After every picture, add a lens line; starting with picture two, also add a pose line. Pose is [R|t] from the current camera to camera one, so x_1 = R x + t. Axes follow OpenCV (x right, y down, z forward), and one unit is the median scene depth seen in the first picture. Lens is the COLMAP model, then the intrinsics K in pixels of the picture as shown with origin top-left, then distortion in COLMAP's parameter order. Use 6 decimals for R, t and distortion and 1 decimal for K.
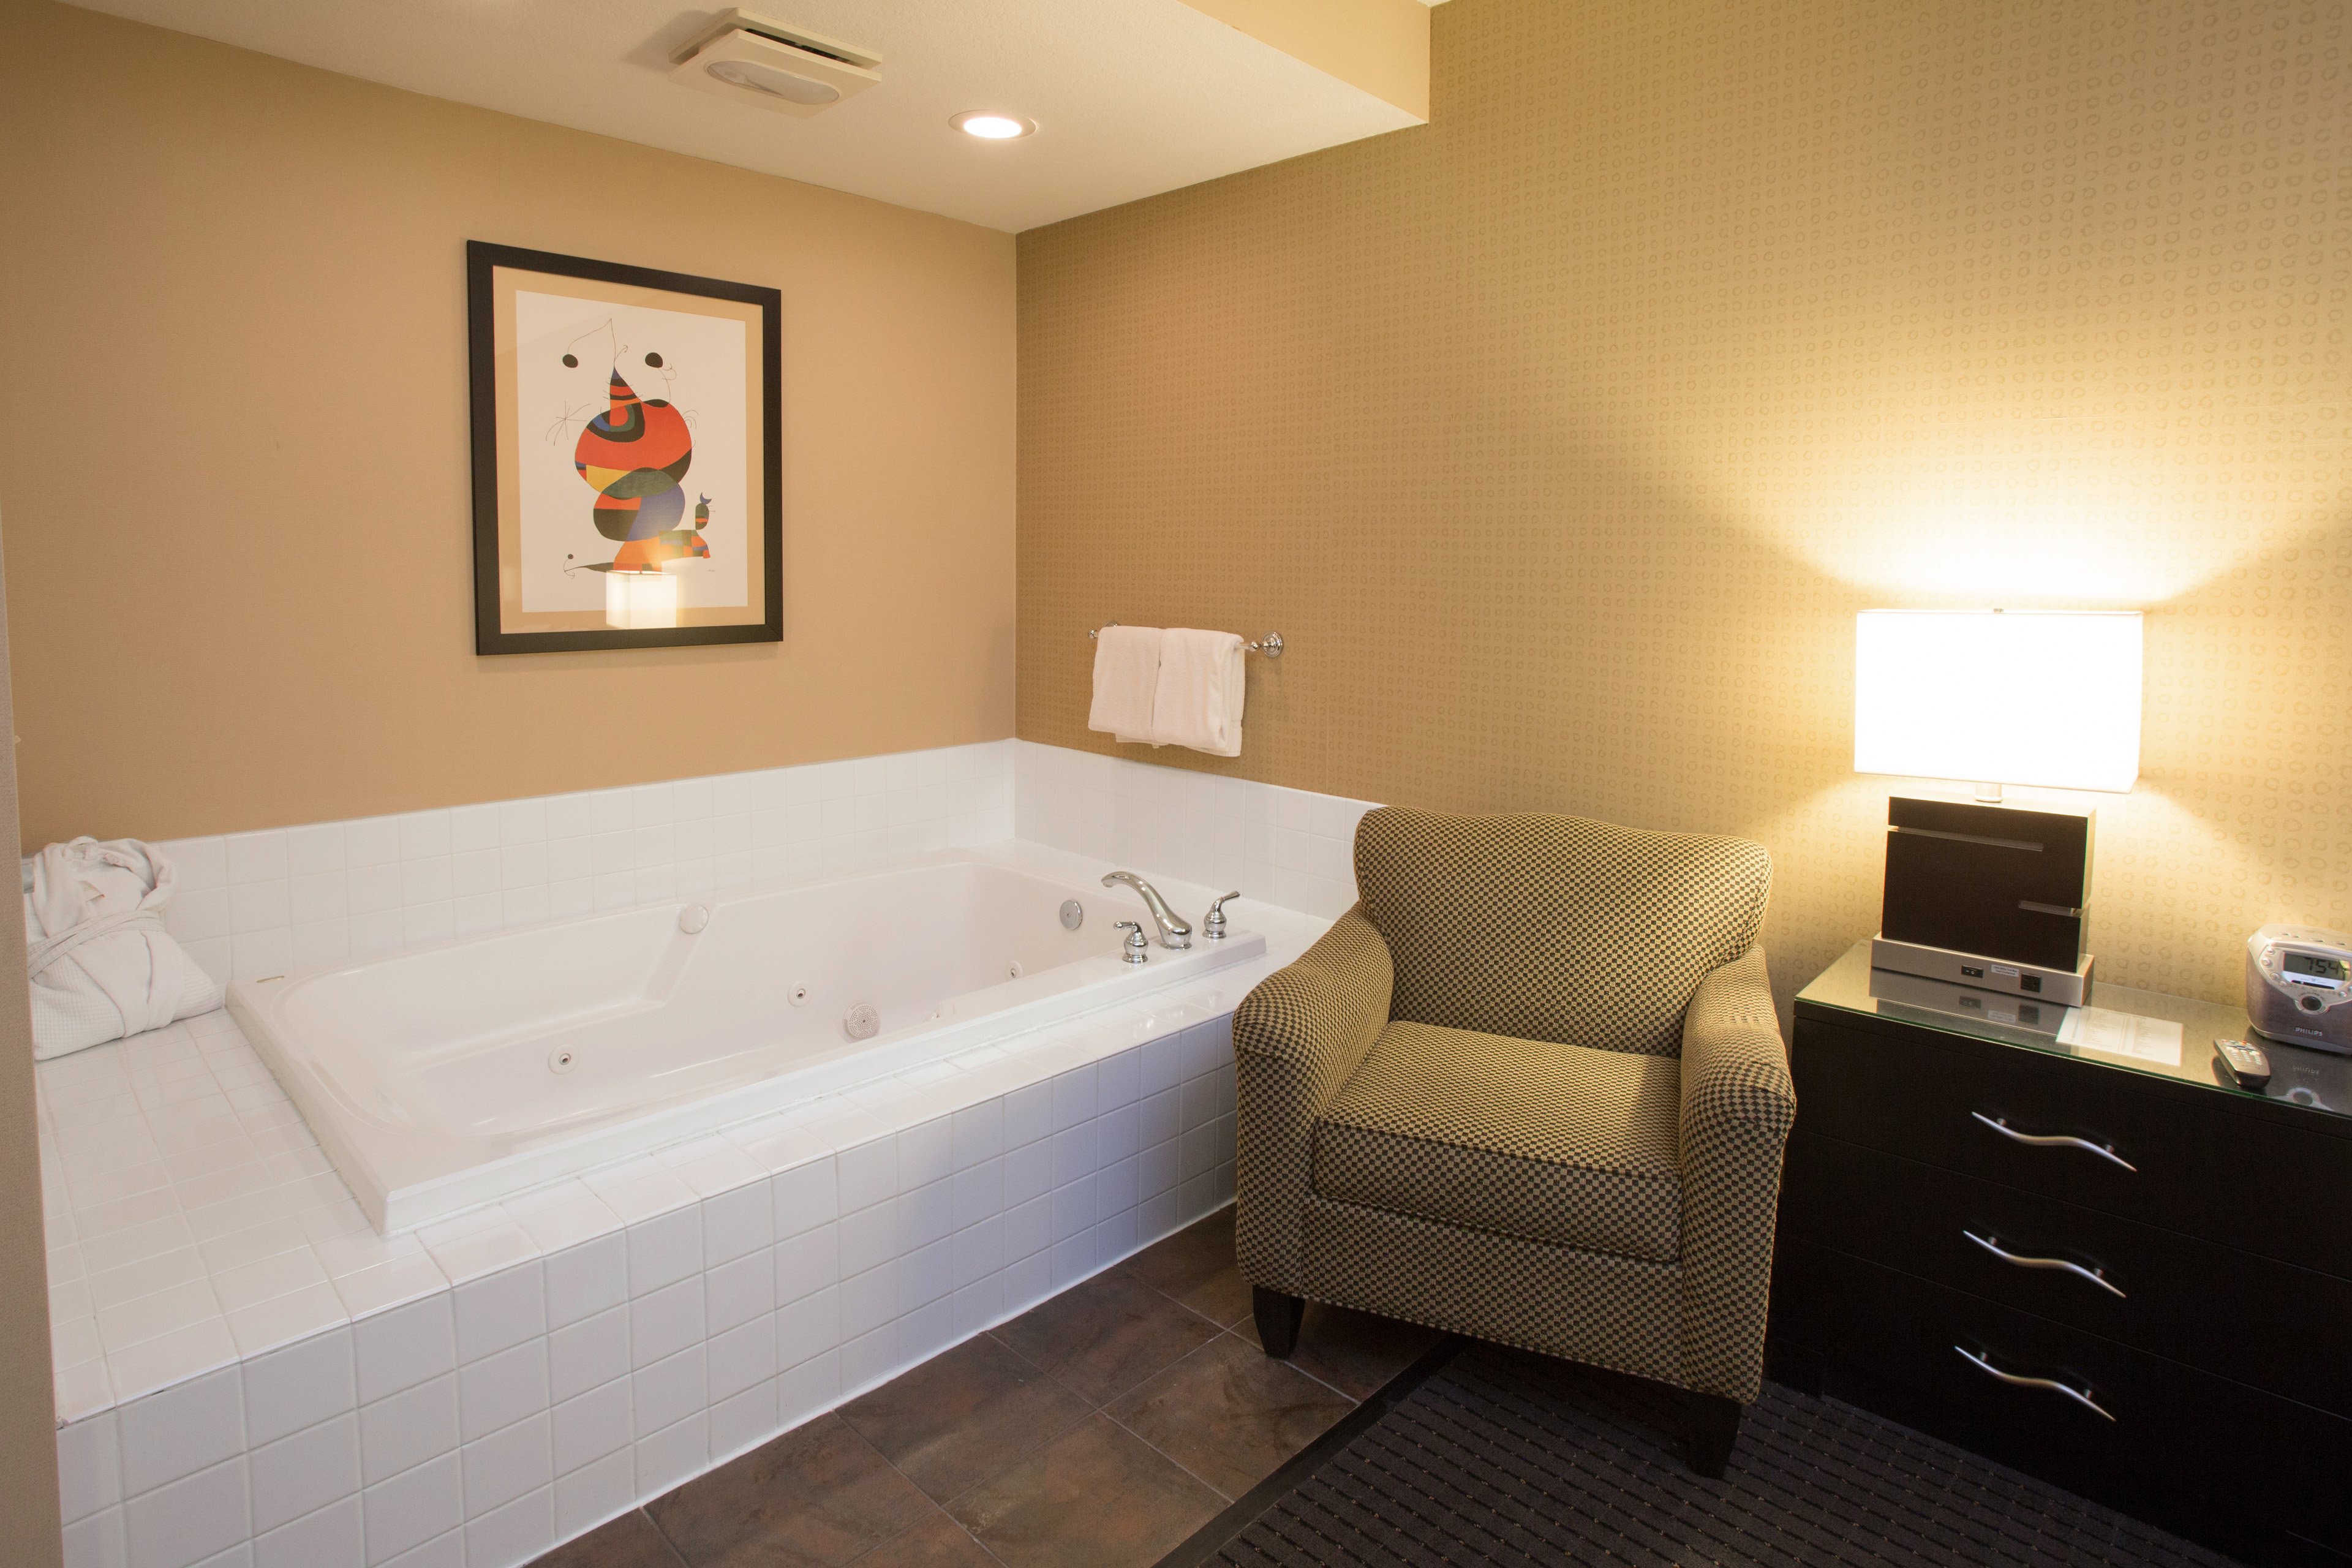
lens RADIAL K [[1311.1, 0, 1163.2], [0, 1311.1, 774.0], [0, 0, 1]] dist [-0.002762, 0.001611]
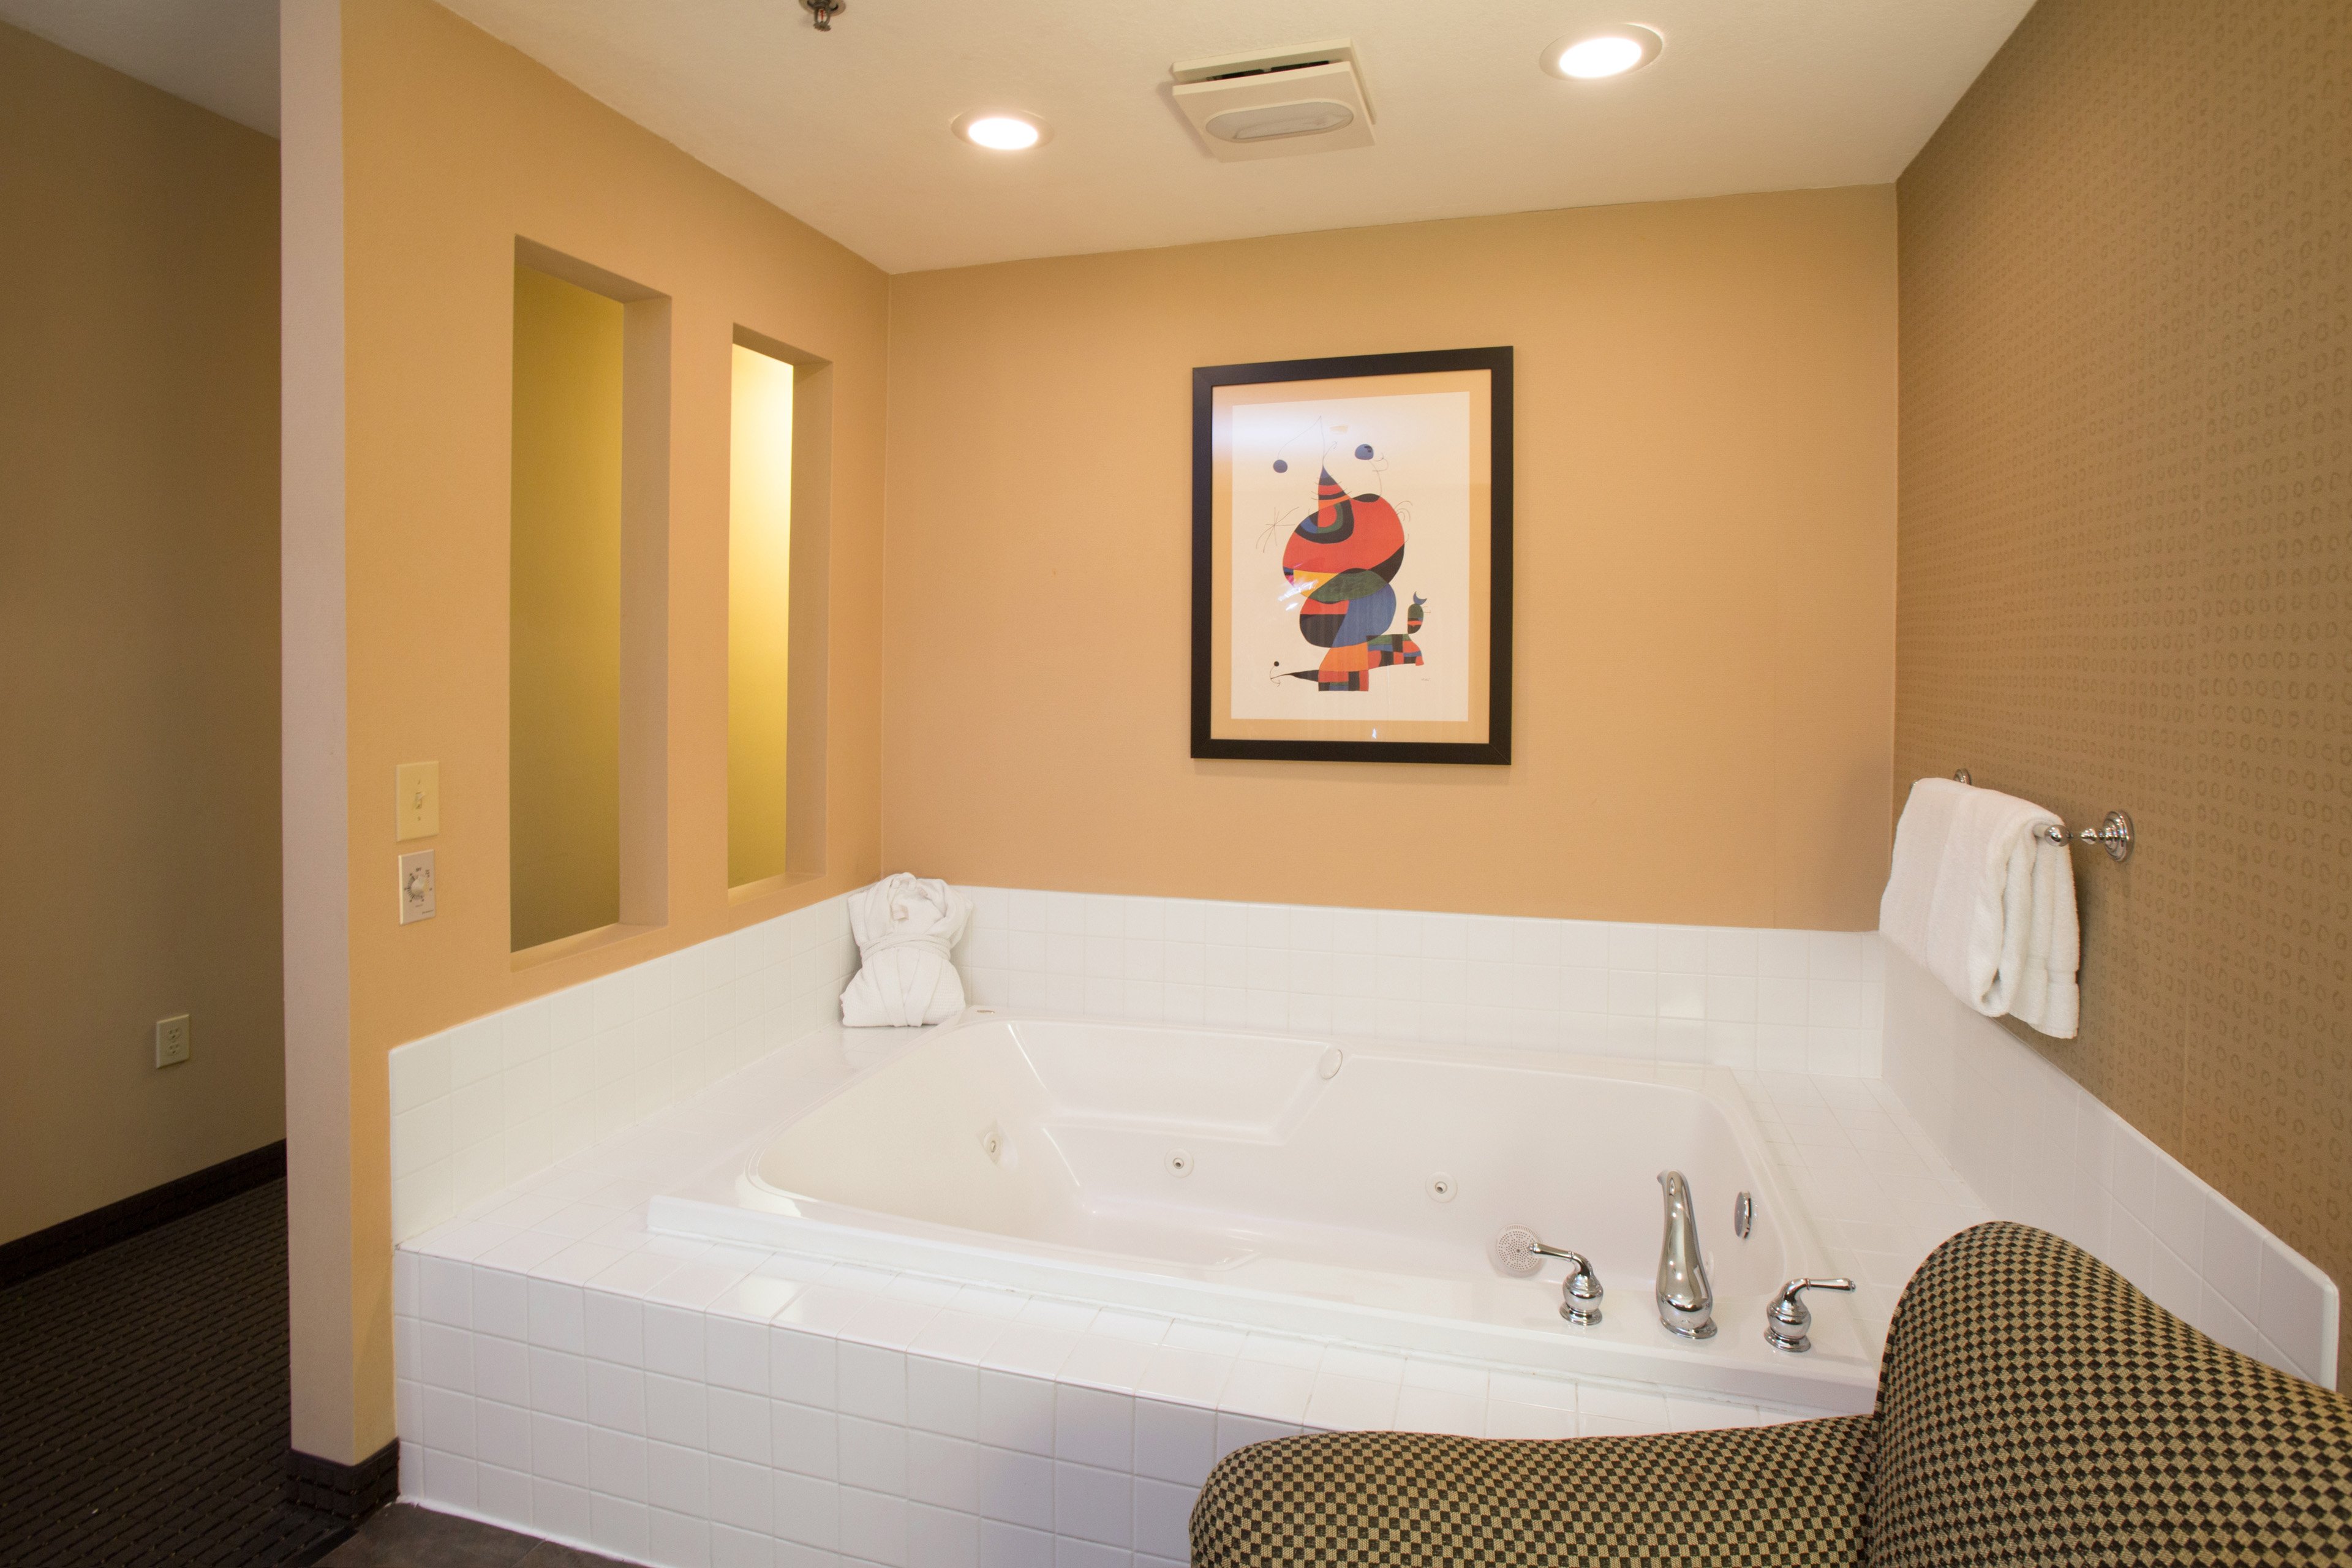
lens RADIAL K [[1311.1, 0, 1163.2], [0, 1311.1, 774.0], [0, 0, 1]] dist [-0.002762, 0.001611]
pose [[0.470383, 0.072047, -0.879516, 0.369388], [-0.142814, 0.989738, 0.004696, -0.075486], [0.870830, 0.123398, 0.475845, 0.462136]]
